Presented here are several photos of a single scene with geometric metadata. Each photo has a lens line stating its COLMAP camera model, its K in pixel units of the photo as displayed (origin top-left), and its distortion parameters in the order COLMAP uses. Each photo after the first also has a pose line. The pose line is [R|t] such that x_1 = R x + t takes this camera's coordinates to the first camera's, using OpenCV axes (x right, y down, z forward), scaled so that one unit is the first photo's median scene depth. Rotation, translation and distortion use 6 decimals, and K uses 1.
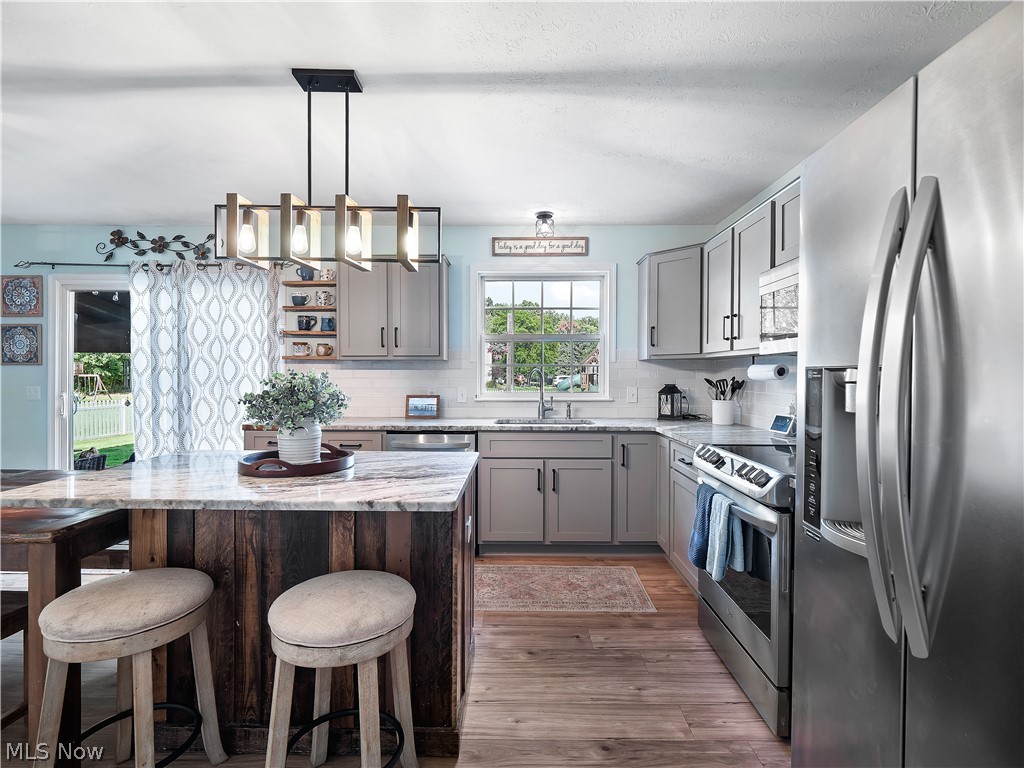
lens RADIAL K [[503.2, 0, 515.8], [0, 503.2, 383.9], [0, 0, 1]] dist [0.004983, -0.001924]
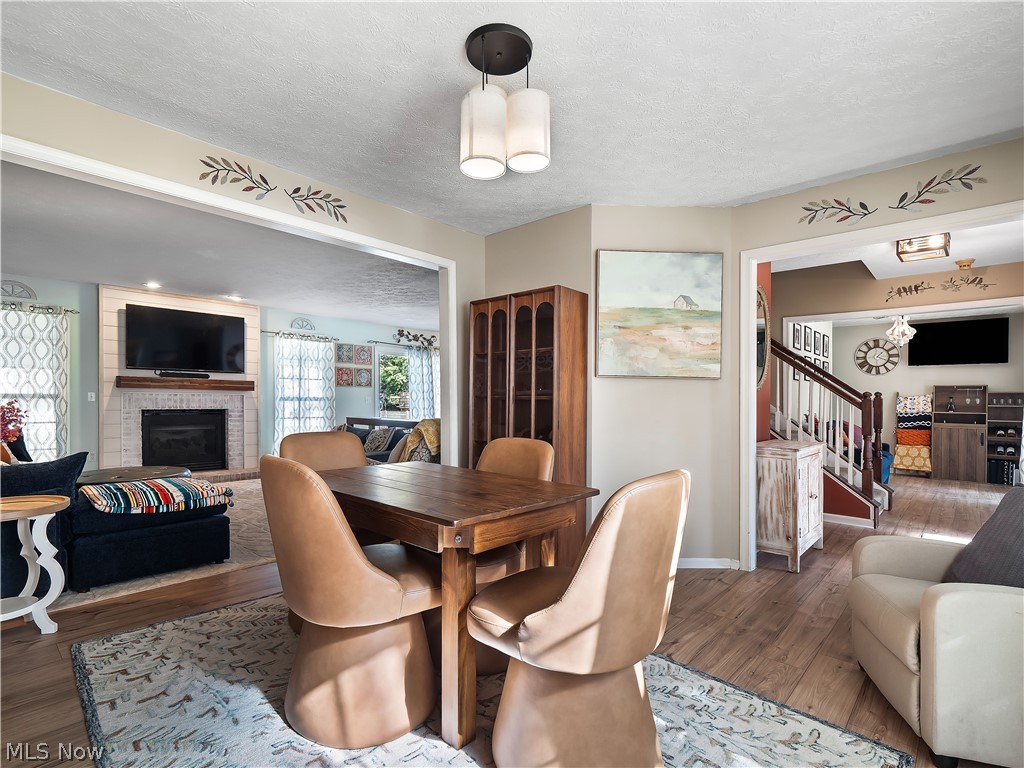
lens RADIAL K [[503.2, 0, 498.0], [0, 503.2, 403.5], [0, 0, 1]] dist [0.004983, -0.001924]
pose [[0.692923, 0.003641, 0.721003, -2.137606], [-0.011367, 0.999918, 0.005875, 0.014061], [-0.720922, -0.012267, 0.692907, -0.915731]]
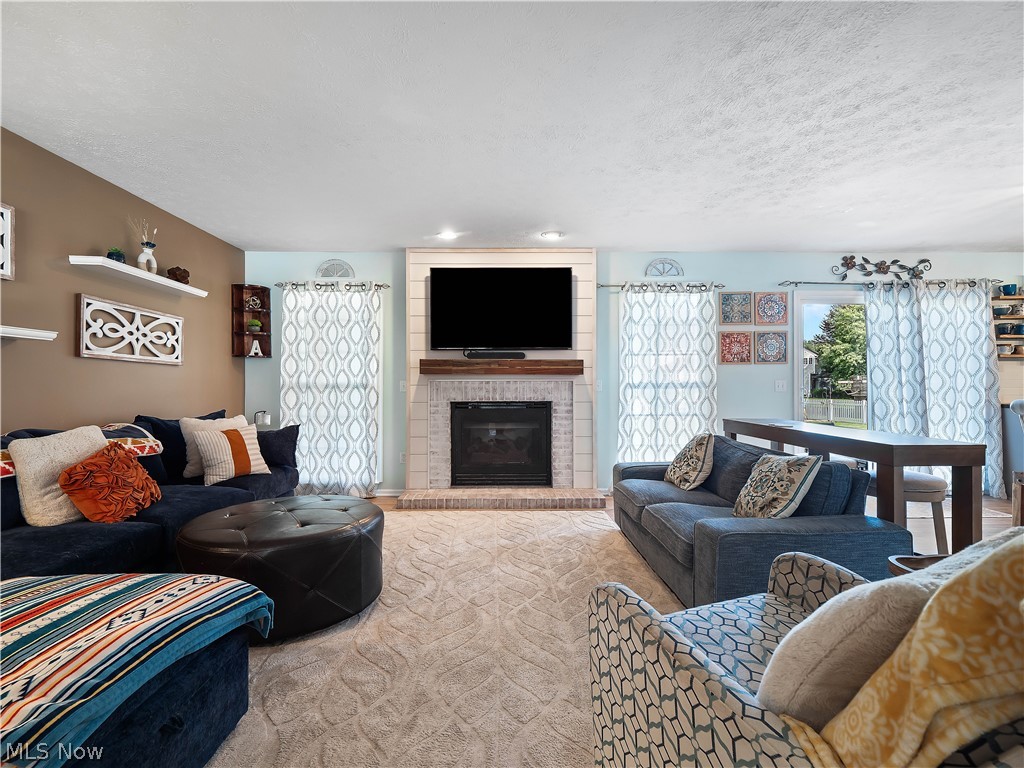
lens RADIAL K [[503.2, 0, 502.2], [0, 503.2, 390.6], [0, 0, 1]] dist [0.004983, -0.001924]
pose [[0.999990, -0.002557, 0.003793, -1.655725], [0.002519, 0.999949, 0.009761, 0.015968], [-0.003818, -0.009751, 0.999945, -0.254738]]
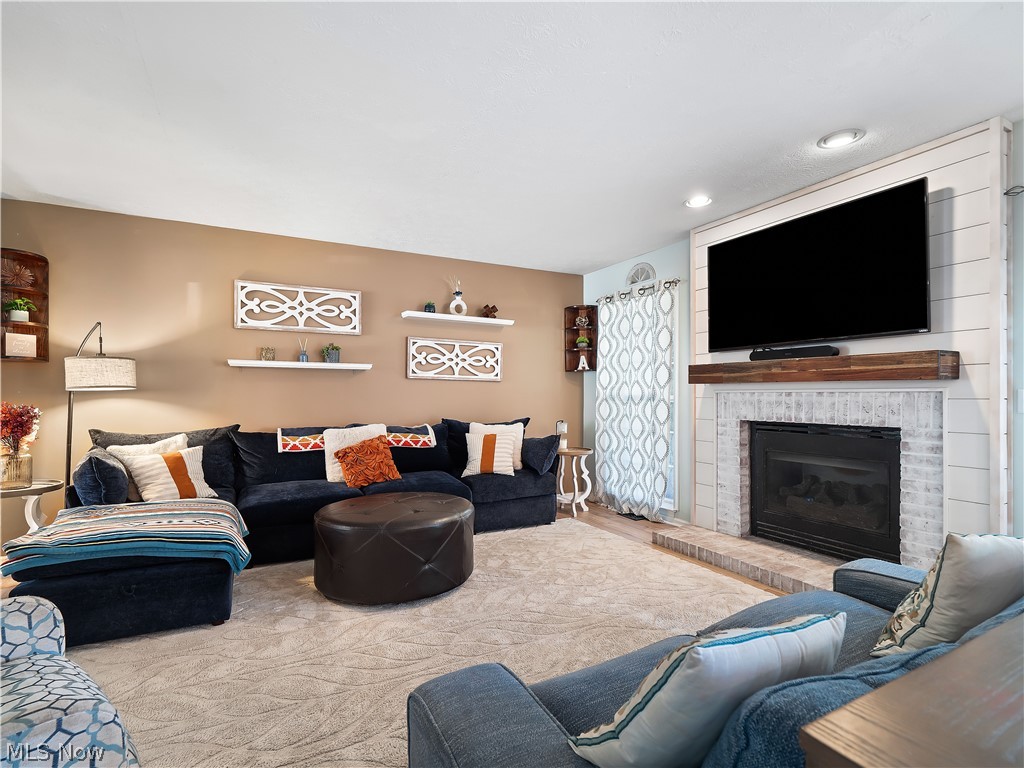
lens RADIAL K [[503.2, 0, 508.5], [0, 503.2, 398.8], [0, 0, 1]] dist [0.004983, -0.001924]
pose [[0.457179, 0.004935, -0.889361, -1.167340], [-0.000944, 0.999987, 0.005063, 0.011683], [0.889374, -0.001476, 0.457178, 0.180477]]
